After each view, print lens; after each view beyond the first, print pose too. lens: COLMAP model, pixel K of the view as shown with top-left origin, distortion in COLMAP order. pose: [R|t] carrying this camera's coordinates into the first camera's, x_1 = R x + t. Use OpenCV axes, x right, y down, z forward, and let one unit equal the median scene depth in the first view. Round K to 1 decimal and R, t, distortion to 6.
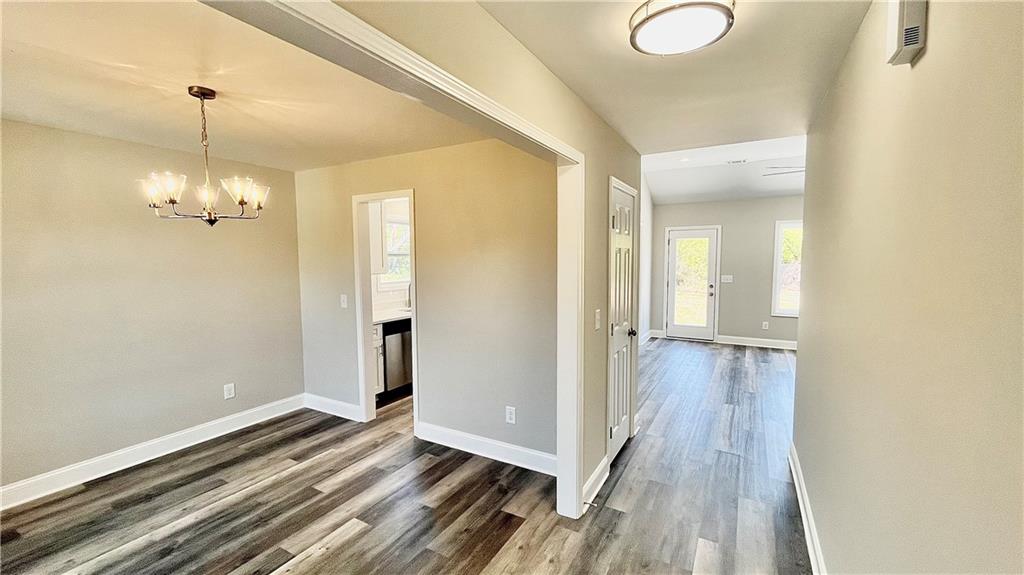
lens RADIAL K [[412.4, 0, 516.1], [0, 412.4, 287.7], [0, 0, 1]] dist [-0.011981, 0.000033]
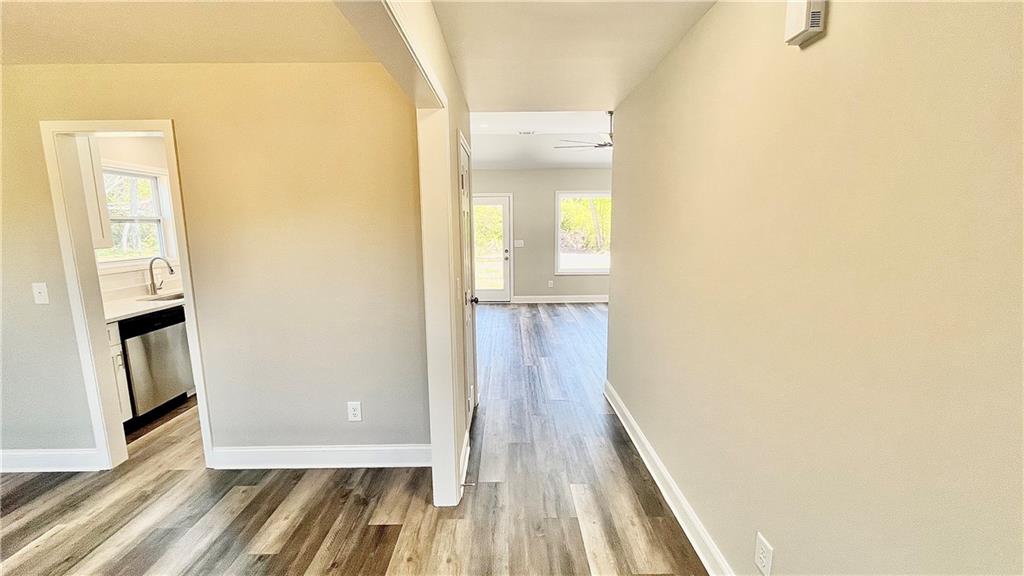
lens RADIAL K [[412.4, 0, 515.4], [0, 412.4, 290.8], [0, 0, 1]] dist [-0.011981, 0.000033]
pose [[0.861132, -0.081981, 0.501728, -0.130347], [0.040824, 0.994876, 0.092492, 0.001090], [-0.506740, -0.059165, 0.860067, 0.129571]]
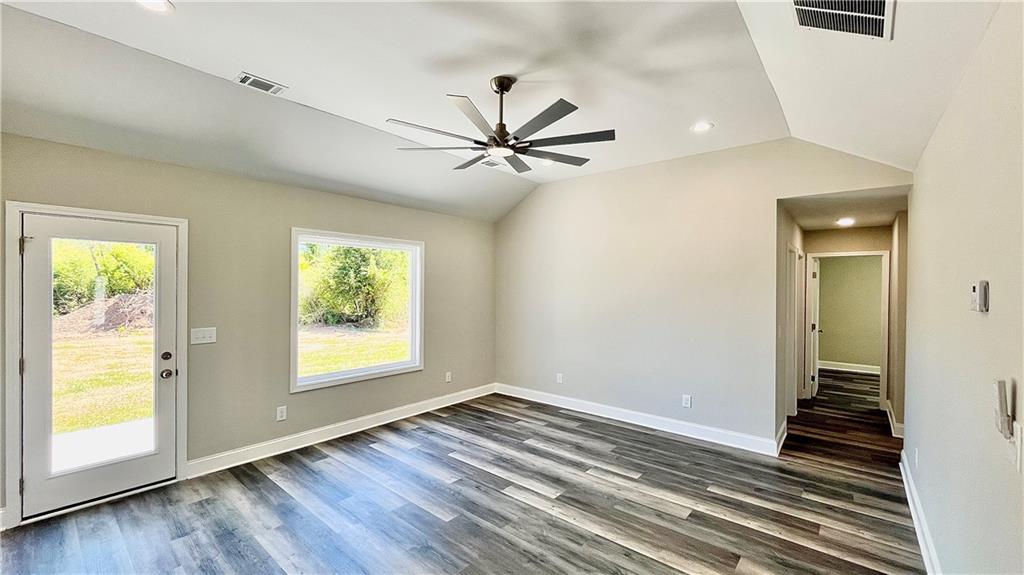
lens RADIAL K [[412.4, 0, 511.6], [0, 412.4, 287.1], [0, 0, 1]] dist [-0.011981, 0.000033]
pose [[0.179973, 0.007499, 0.983643, 0.265533], [0.063263, 0.997813, -0.019182, -0.107513], [-0.981635, 0.065680, 0.179105, 1.322793]]
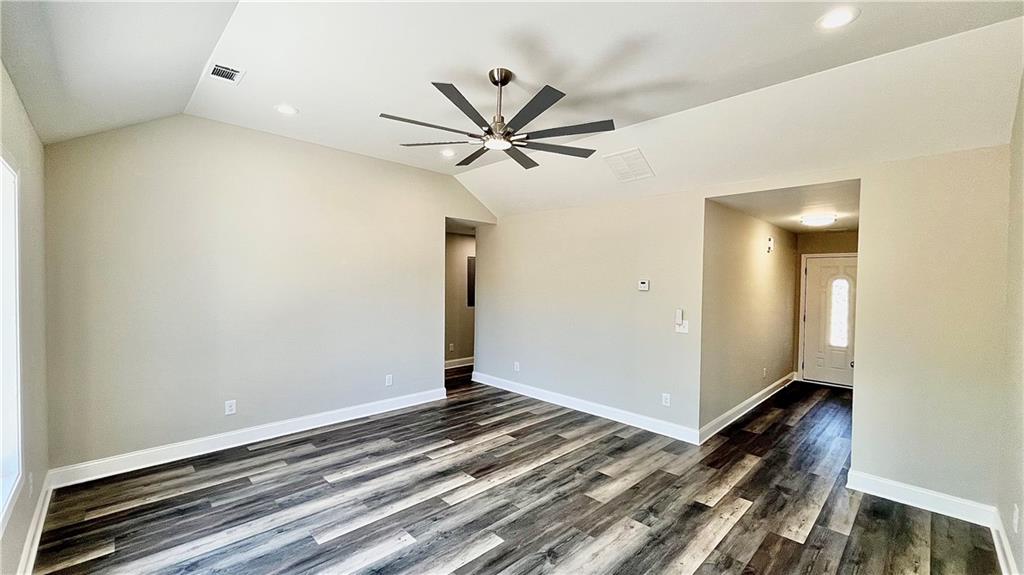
lens RADIAL K [[412.4, 0, 513.9], [0, 412.4, 287.0], [0, 0, 1]] dist [-0.011981, 0.000033]
pose [[-0.962199, -0.007693, 0.272238, 0.884997], [0.017045, 0.995940, 0.088390, -0.194077], [-0.271813, 0.089689, -0.958161, 2.375168]]
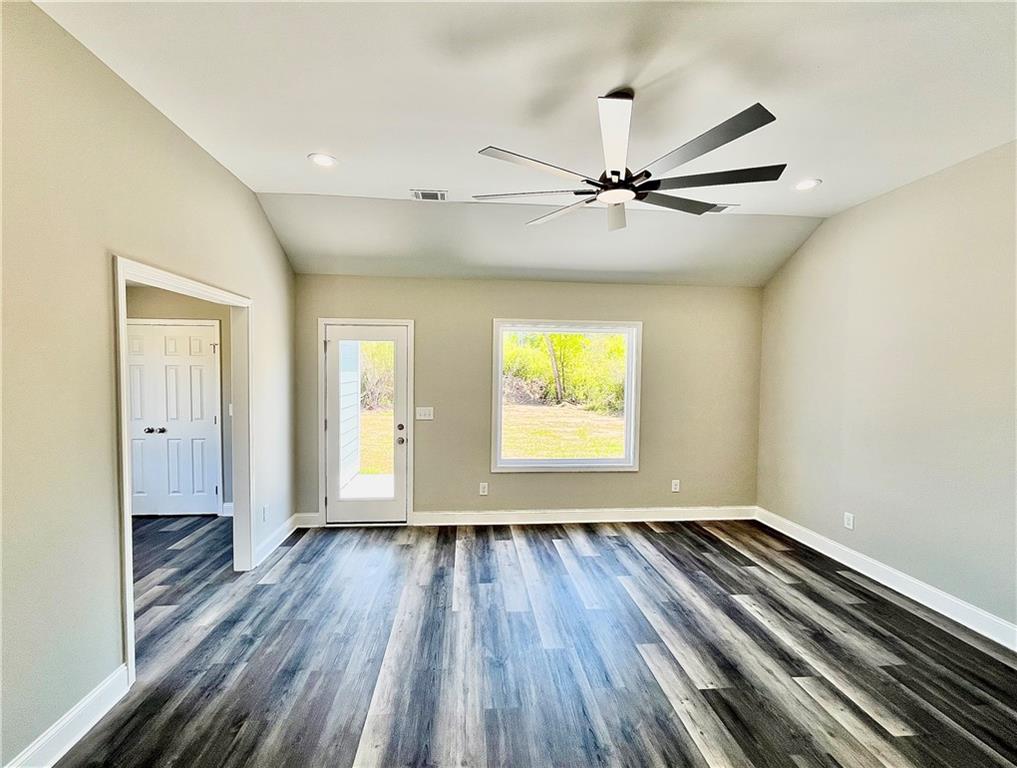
lens RADIAL K [[433.7, 0, 497.8], [0, 433.7, 385.0], [0, 0, 1]] dist [-0.008720, 0.000370]
pose [[0.827646, -0.002593, 0.561245, 0.595580], [0.024091, 0.999232, -0.030910, -0.095094], [-0.560733, 0.039103, 0.827072, 1.014860]]
